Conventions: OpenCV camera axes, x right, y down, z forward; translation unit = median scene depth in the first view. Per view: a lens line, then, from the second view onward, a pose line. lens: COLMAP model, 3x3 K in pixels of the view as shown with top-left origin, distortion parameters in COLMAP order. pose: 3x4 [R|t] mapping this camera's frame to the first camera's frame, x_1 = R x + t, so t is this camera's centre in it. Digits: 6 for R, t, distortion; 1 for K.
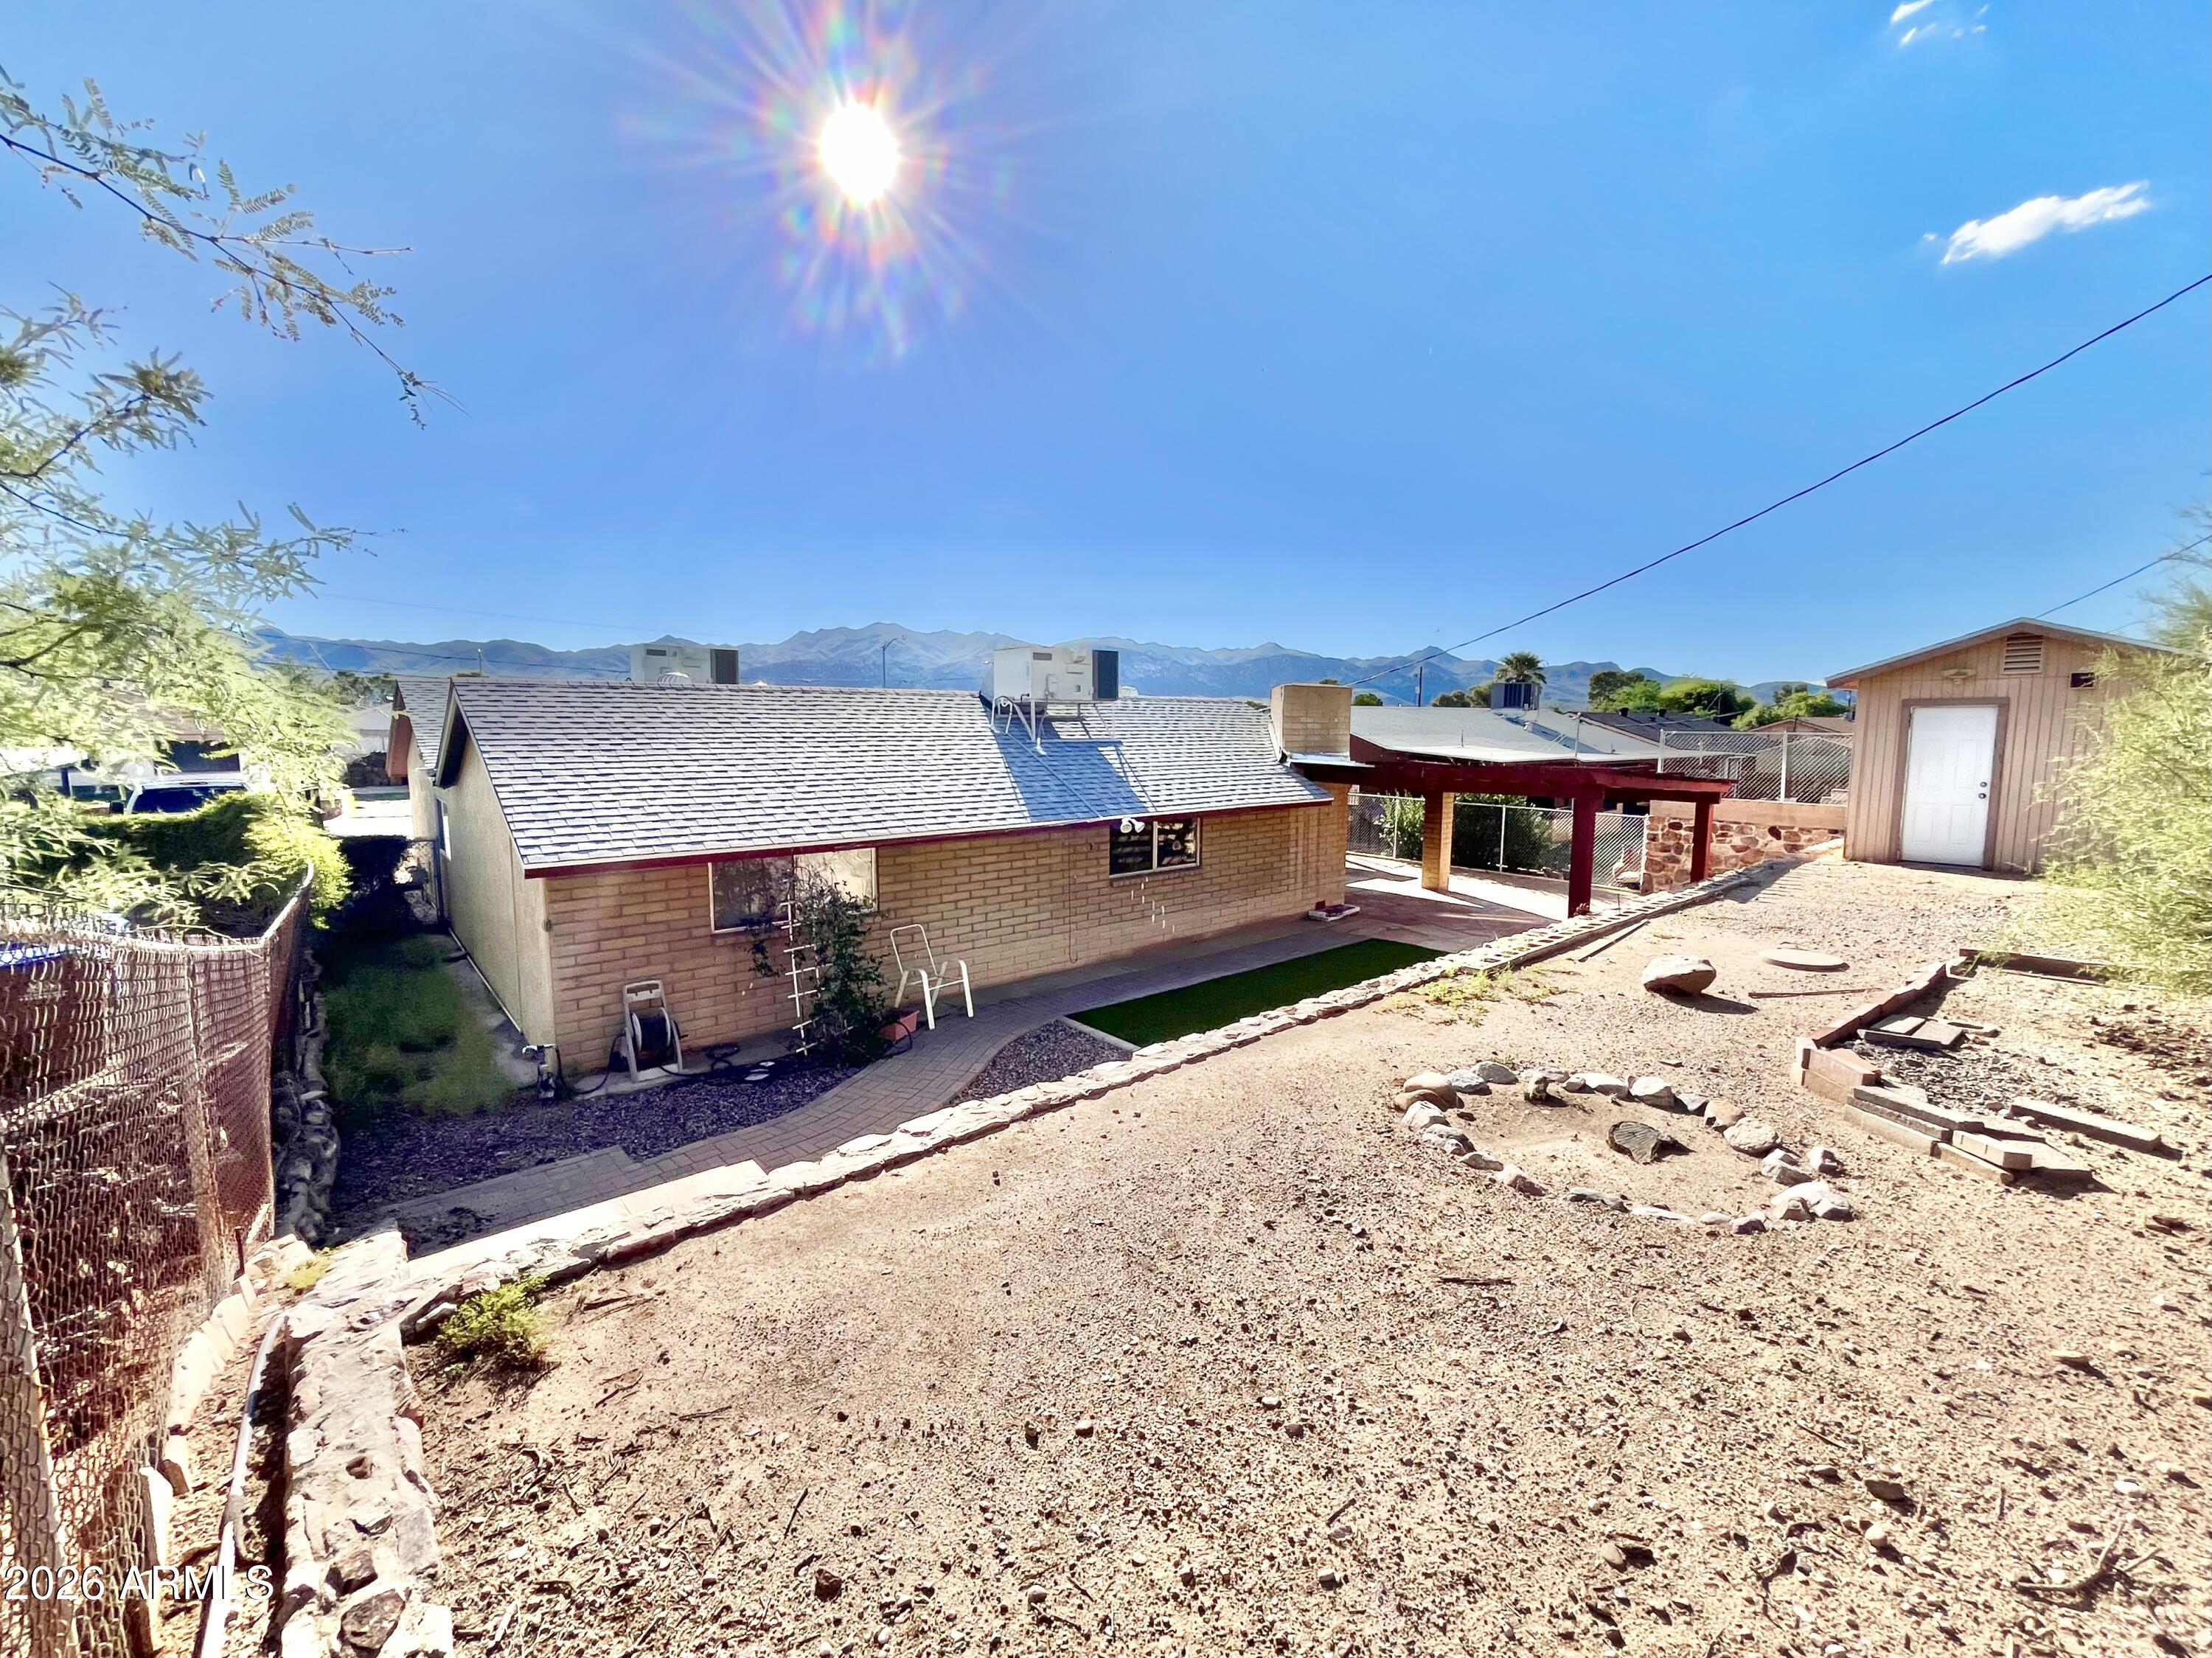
lens RADIAL K [[897.9, 0, 1100.1], [0, 897.9, 825.2], [0, 0, 1]] dist [-0.000908, 0.000560]
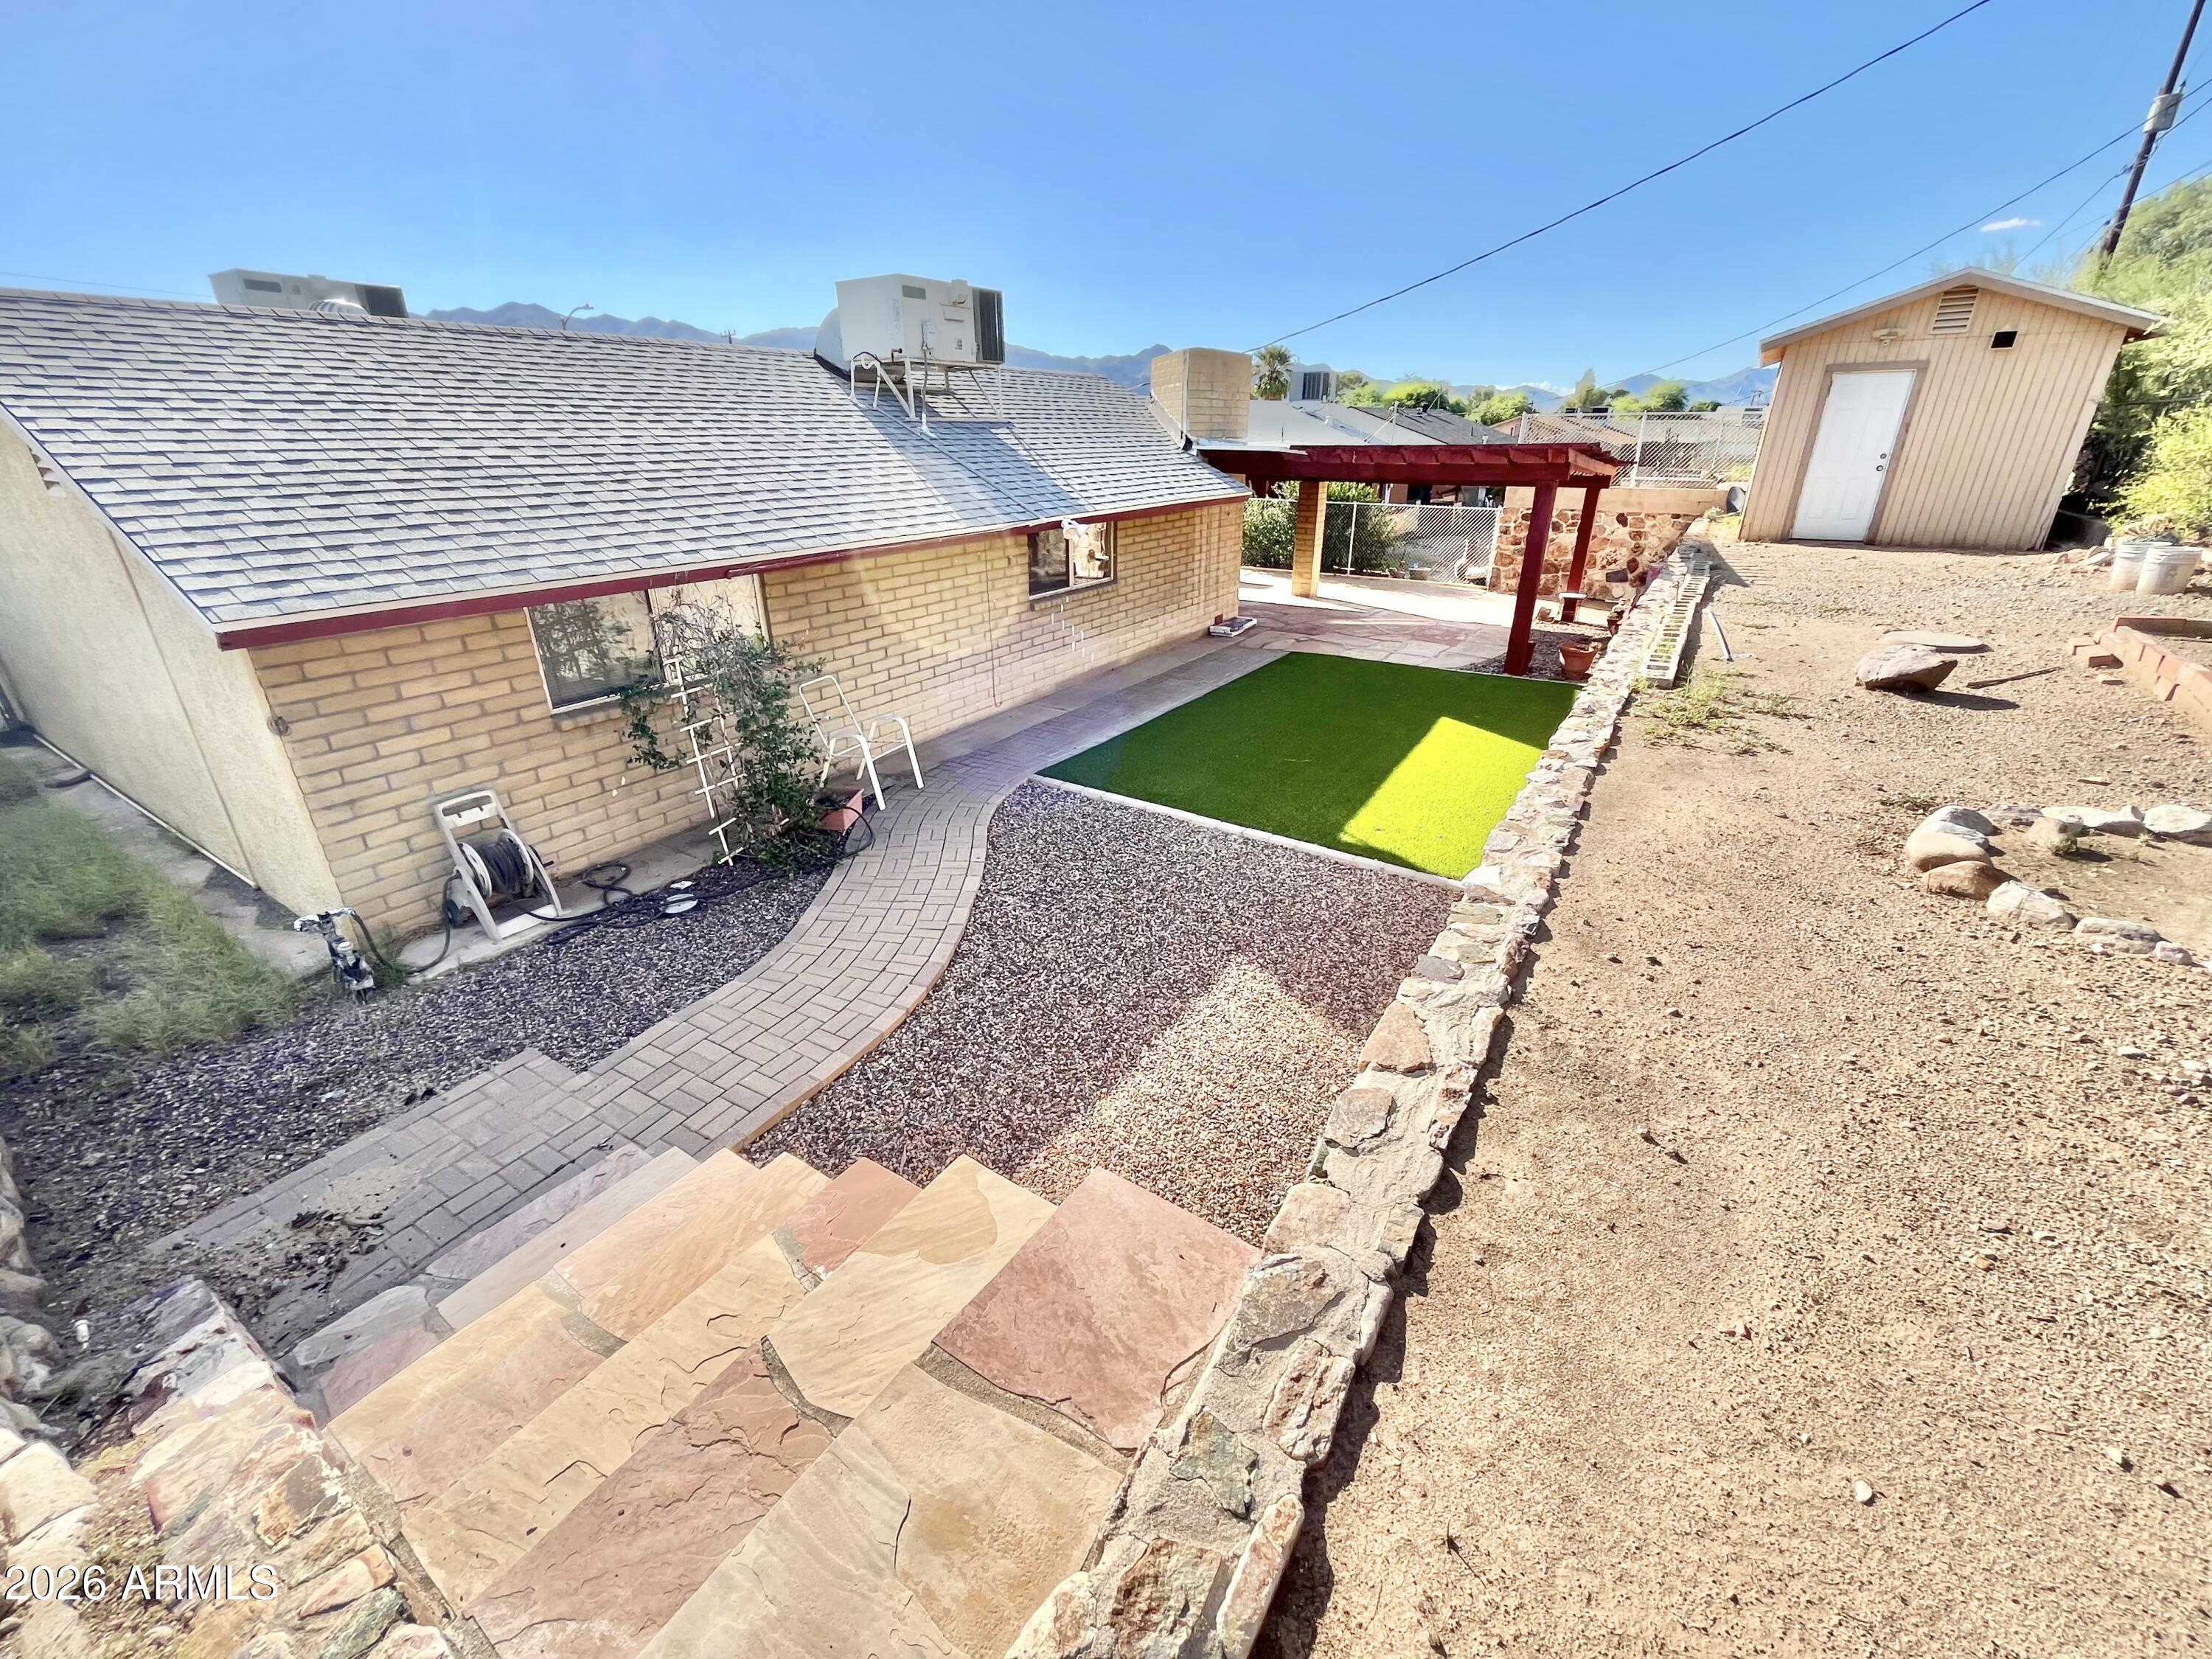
lens RADIAL K [[898.0, 0, 1106.5], [0, 898.0, 817.4], [0, 0, 1]] dist [-0.000908, 0.000560]
pose [[0.962452, -0.115924, 0.245454, -0.203970], [0.039480, 0.954391, 0.295938, 0.012142], [-0.268565, -0.275136, 0.923132, 0.242639]]
